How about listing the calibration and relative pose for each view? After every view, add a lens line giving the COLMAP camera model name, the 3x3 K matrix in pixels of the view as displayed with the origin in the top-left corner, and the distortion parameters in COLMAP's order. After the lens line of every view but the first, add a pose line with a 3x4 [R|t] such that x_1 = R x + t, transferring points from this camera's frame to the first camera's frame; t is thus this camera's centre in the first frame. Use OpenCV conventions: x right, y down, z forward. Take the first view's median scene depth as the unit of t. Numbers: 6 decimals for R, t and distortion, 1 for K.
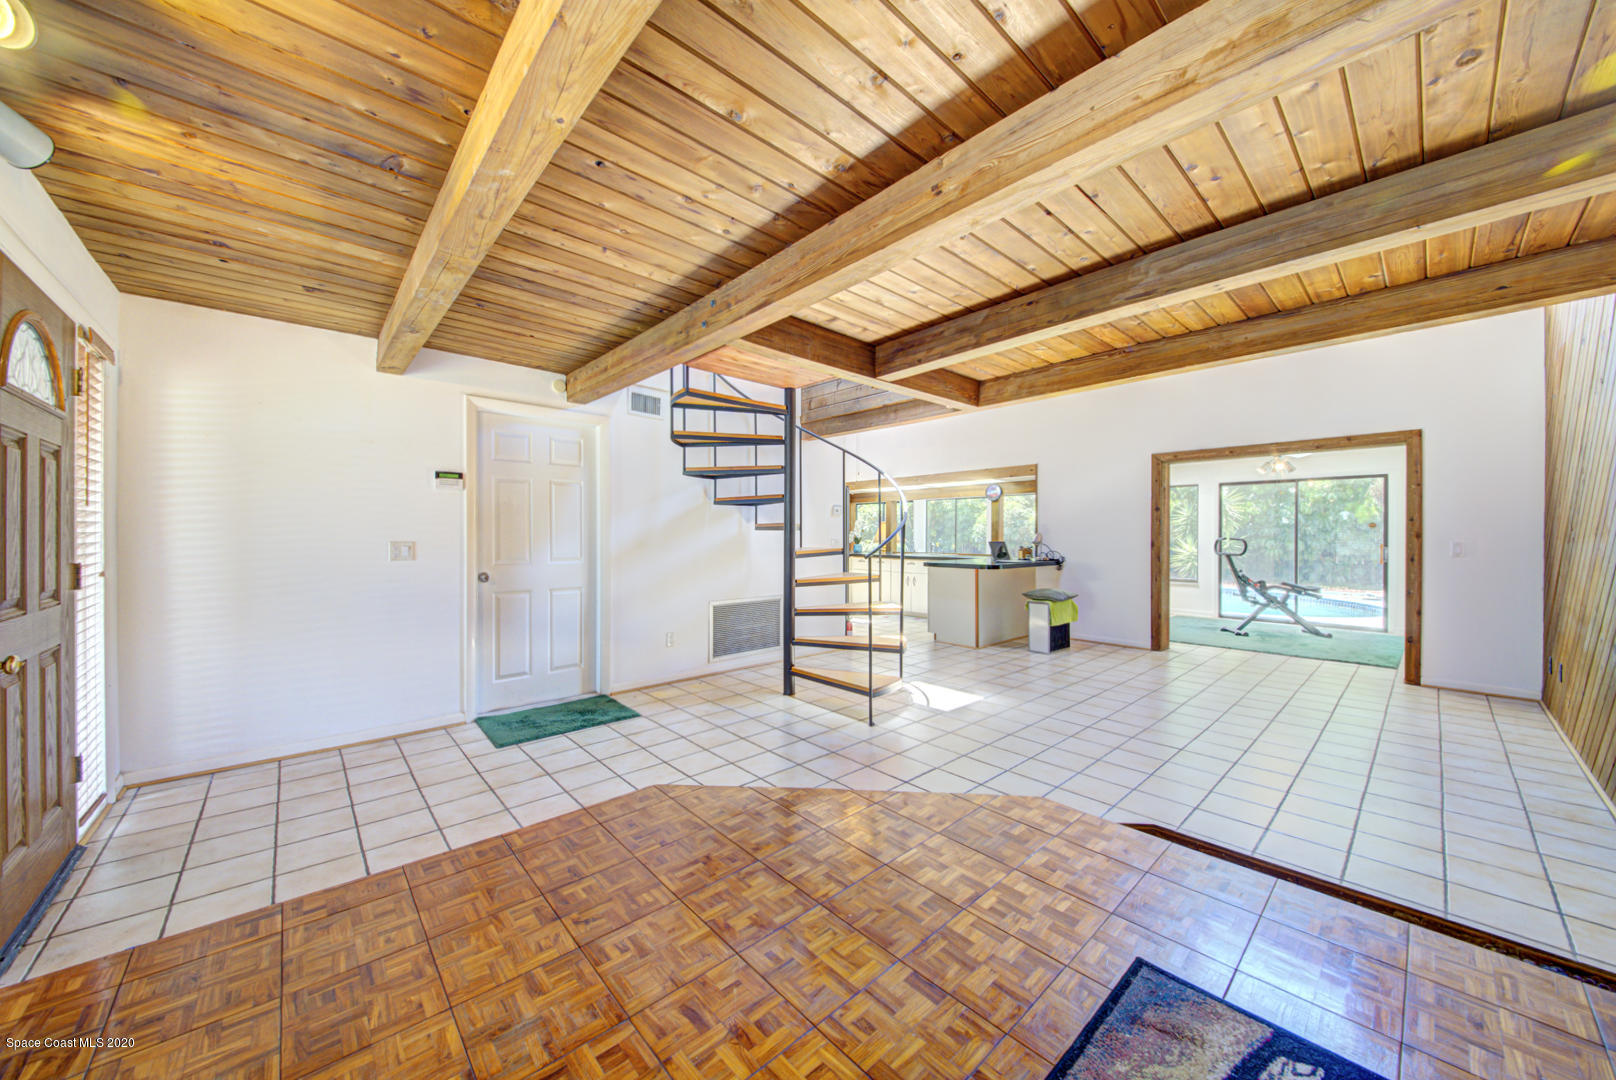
lens RADIAL K [[568.3, 0, 821.6], [0, 568.3, 537.4], [0, 0, 1]] dist [0.005348, -0.002445]
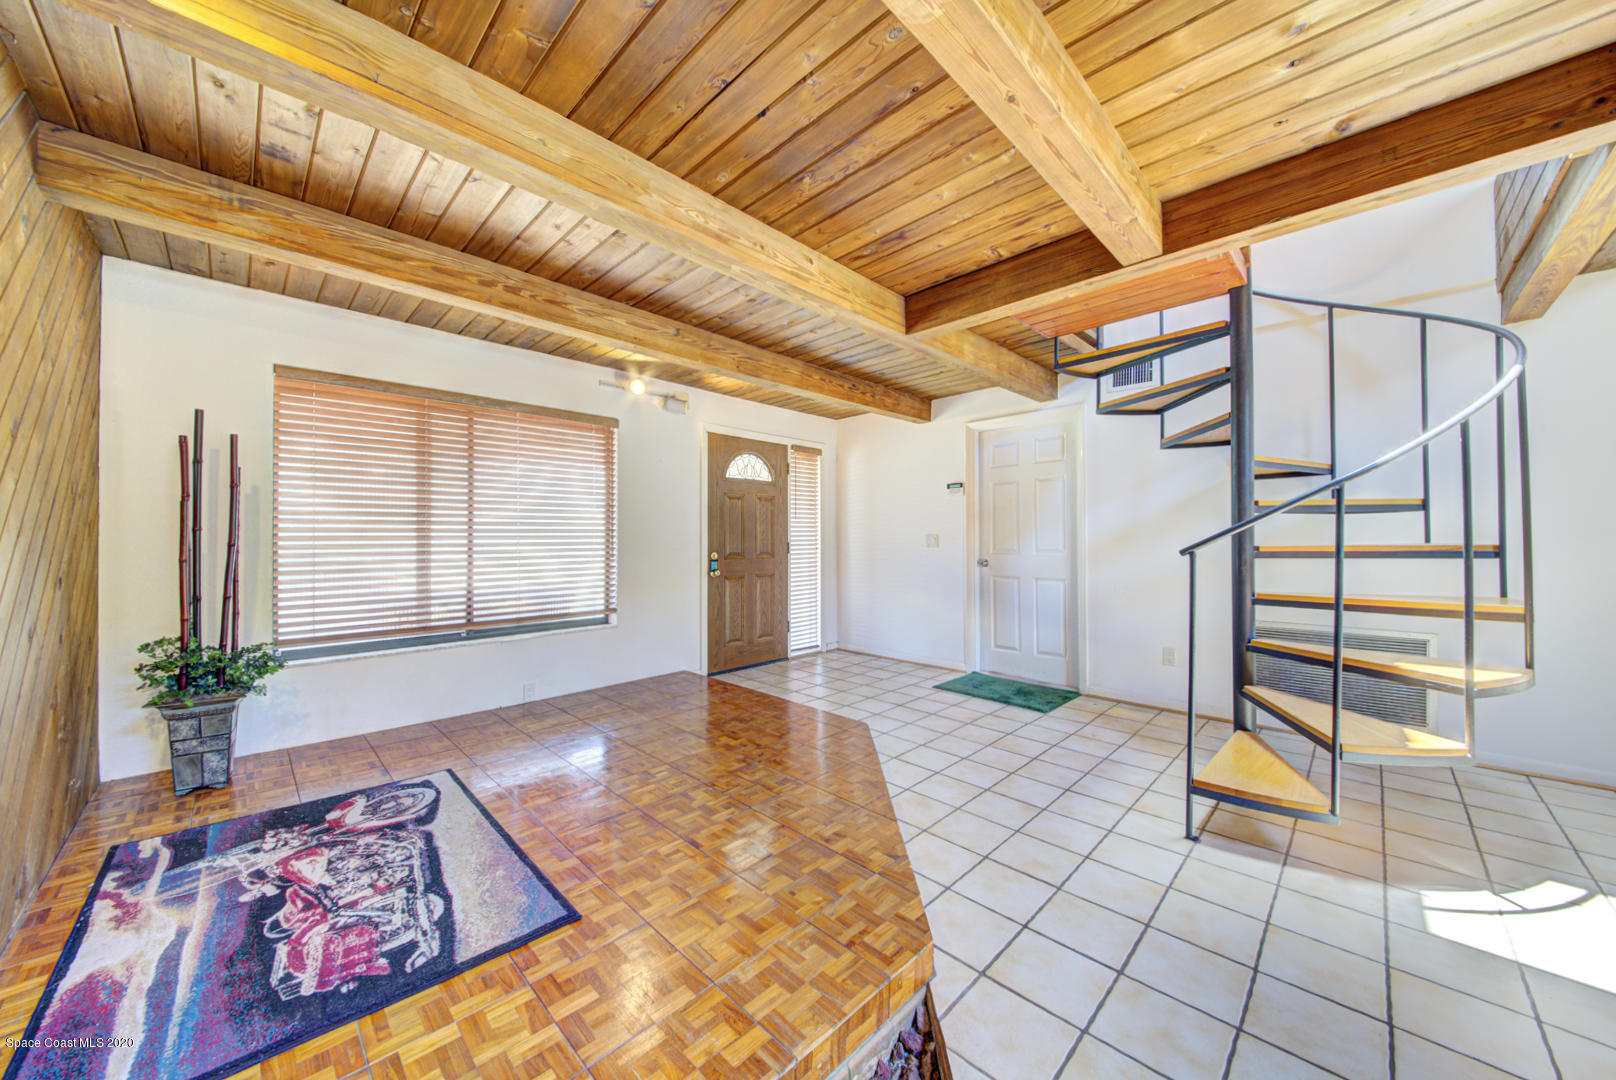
lens RADIAL K [[568.3, 0, 793.8], [0, 568.3, 535.3], [0, 0, 1]] dist [0.005348, -0.002445]
pose [[0.025273, -0.008286, -0.999646, 0.654693], [-0.002654, 0.999962, -0.008356, 0.021166], [0.999677, 0.002864, 0.025250, 0.556093]]
